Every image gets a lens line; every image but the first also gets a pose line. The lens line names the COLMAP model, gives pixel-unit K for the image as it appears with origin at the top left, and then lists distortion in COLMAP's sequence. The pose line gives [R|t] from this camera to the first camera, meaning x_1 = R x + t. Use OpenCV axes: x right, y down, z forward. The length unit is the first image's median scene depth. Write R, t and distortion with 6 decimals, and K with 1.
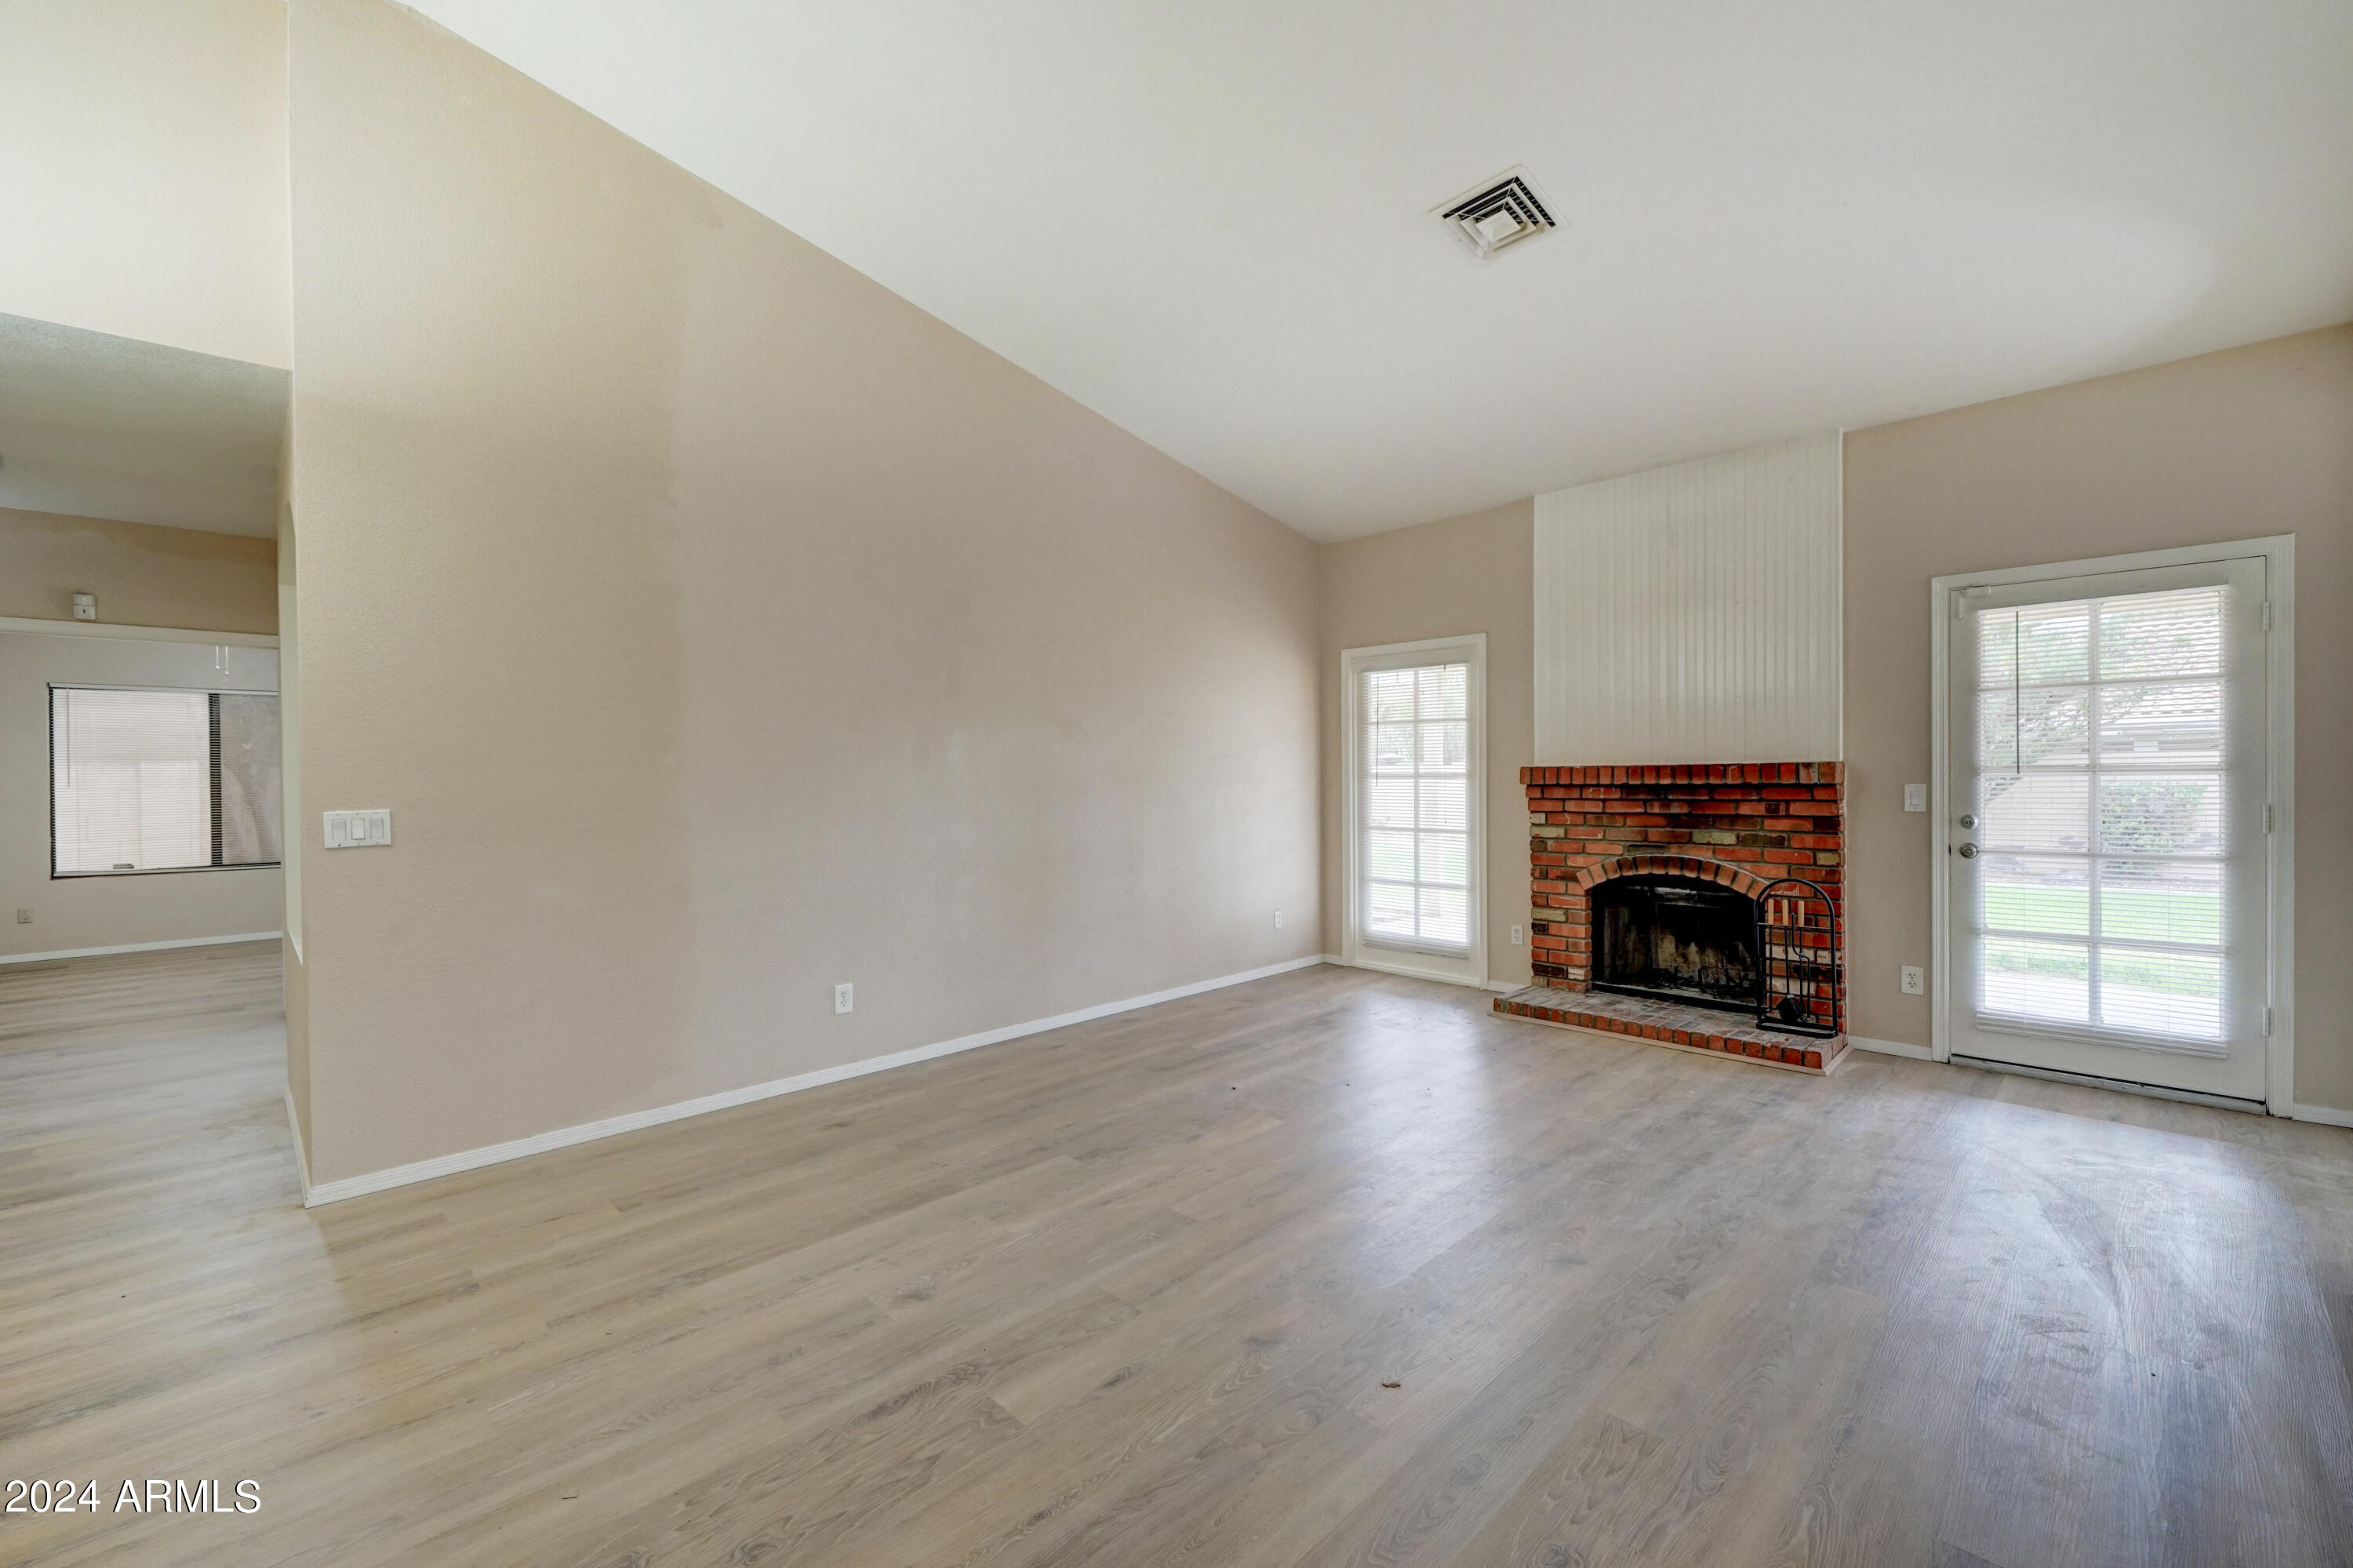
lens RADIAL K [[957.4, 0, 1168.3], [0, 957.4, 792.3], [0, 0, 1]] dist [-0.008681, 0.001996]
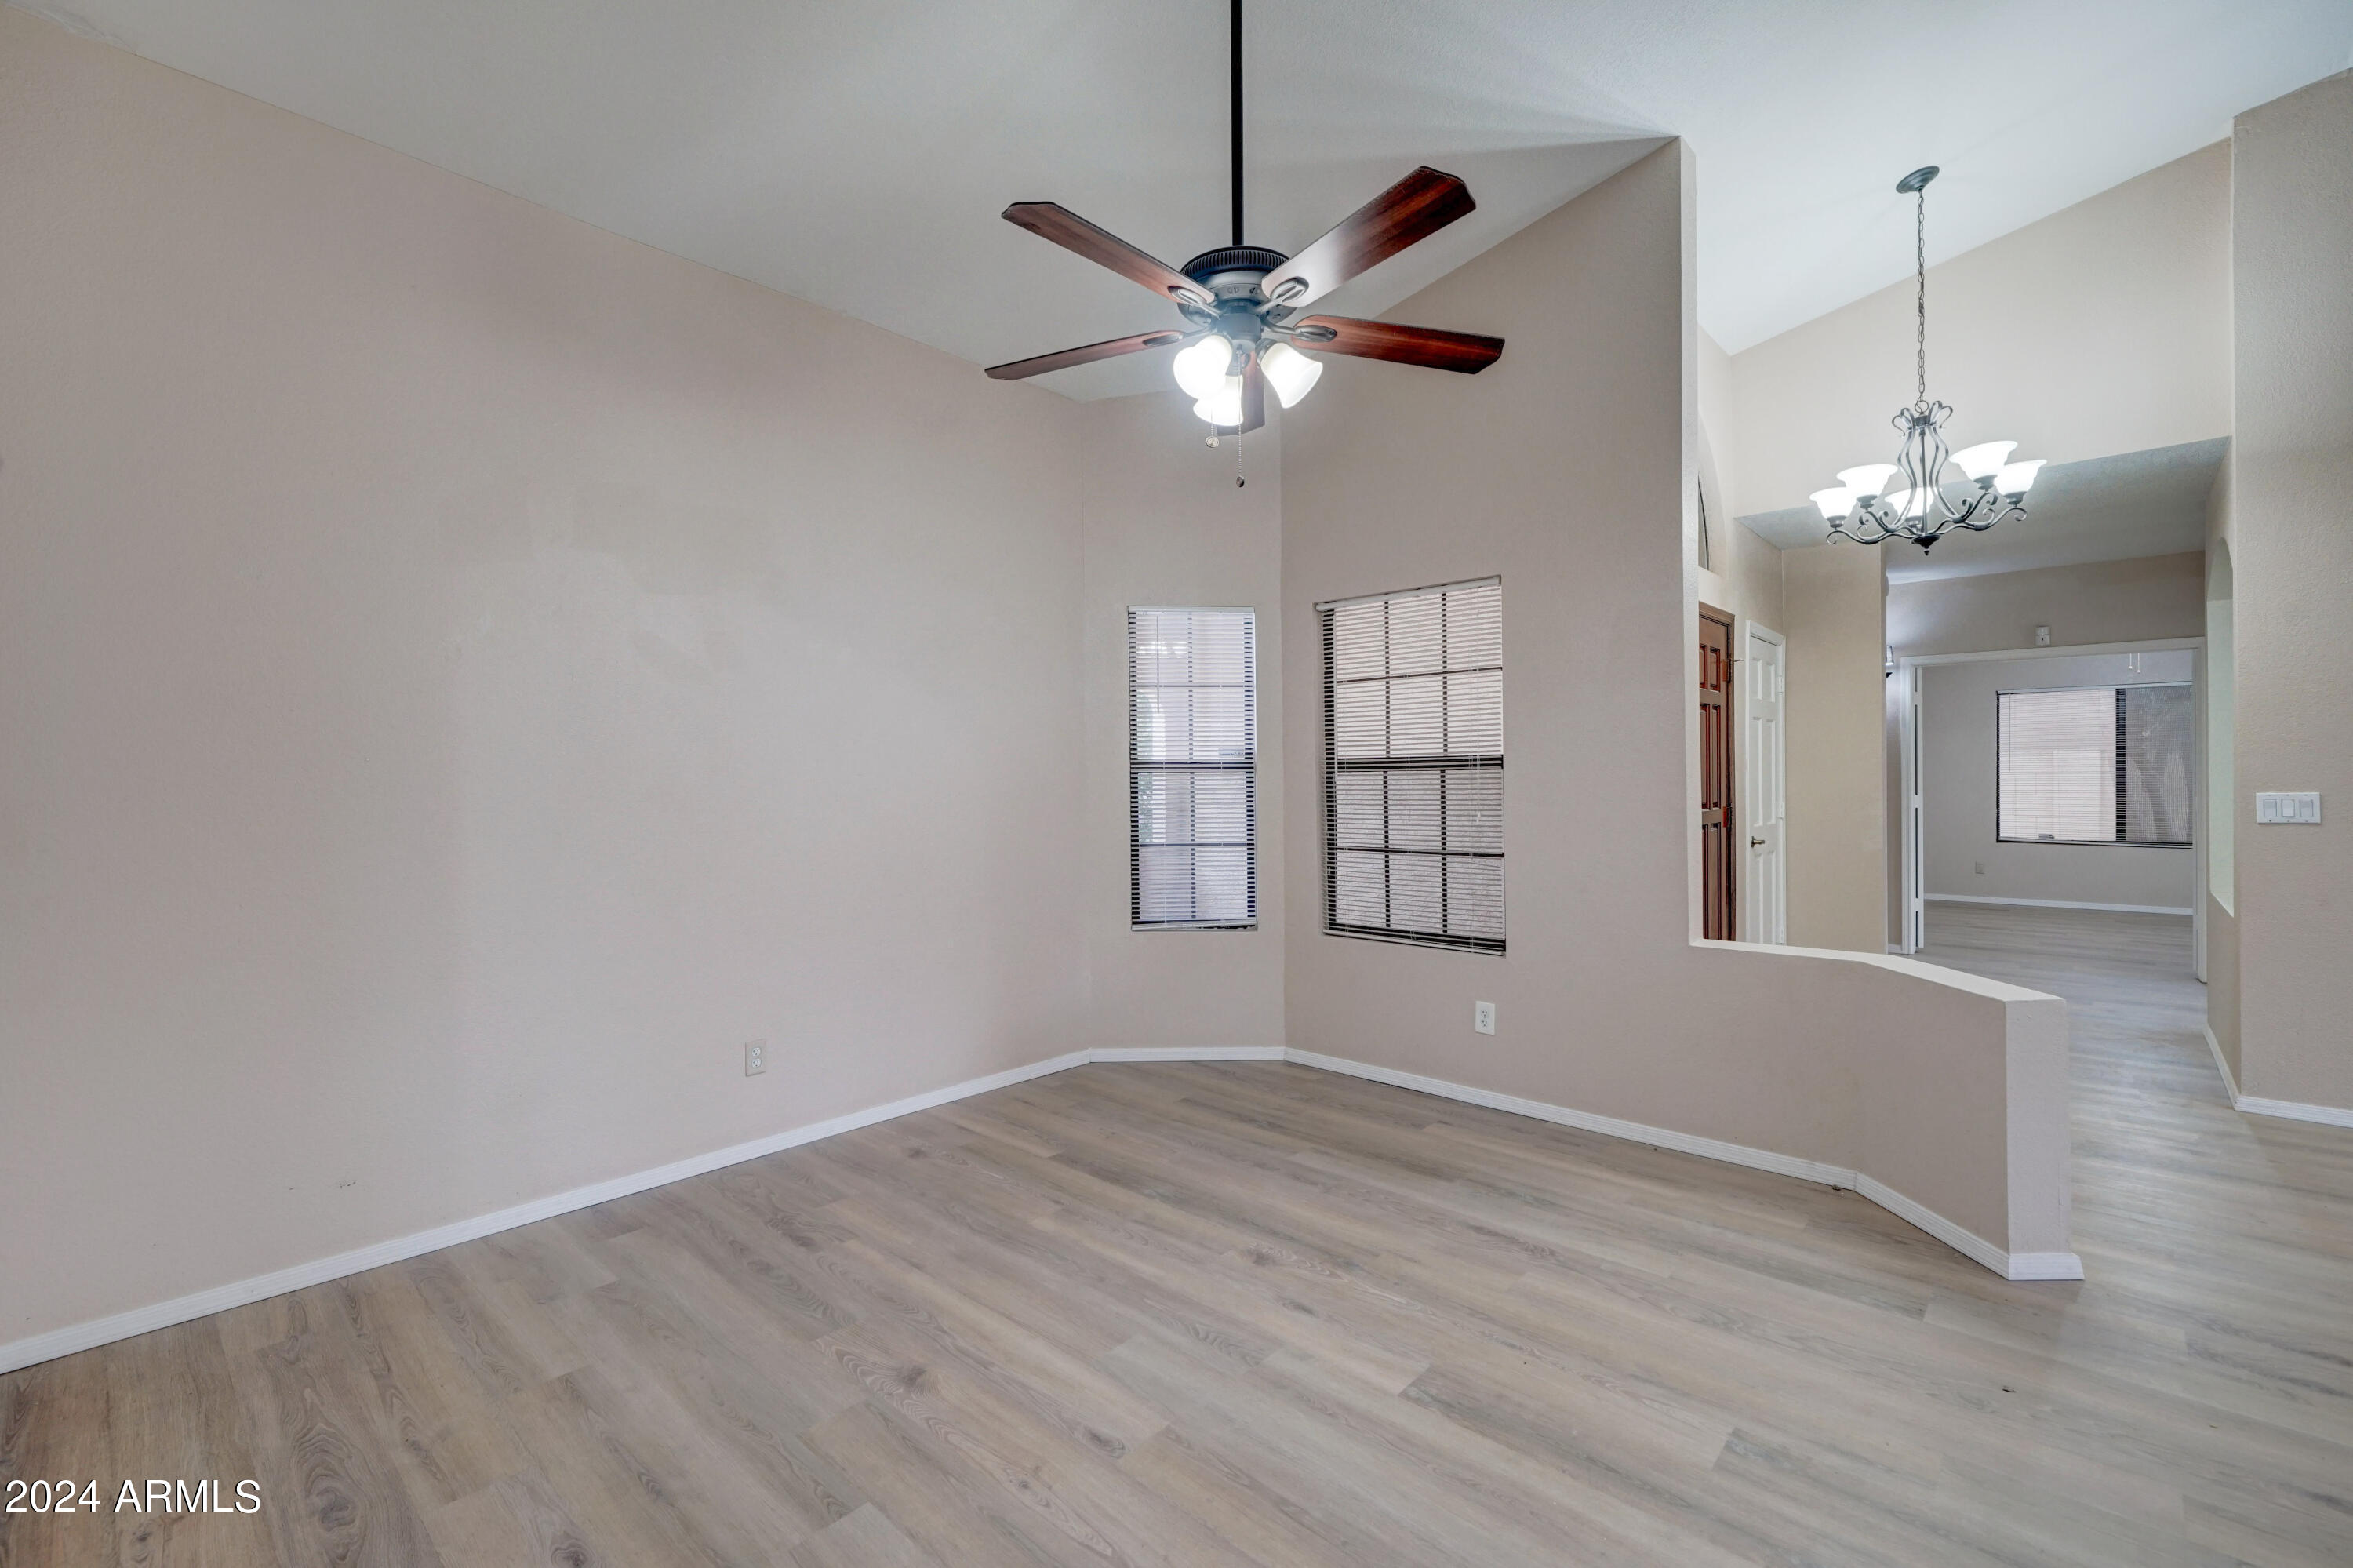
lens RADIAL K [[1020.4, 0, 1187.7], [0, 1020.4, 780.7], [0, 0, 1]] dist [0.016864, -0.001154]
pose [[0.070653, 0.012696, -0.997420, 0.232256], [-0.009691, 0.999881, 0.012040, 0.001710], [0.997454, 0.008815, 0.070767, -0.312974]]
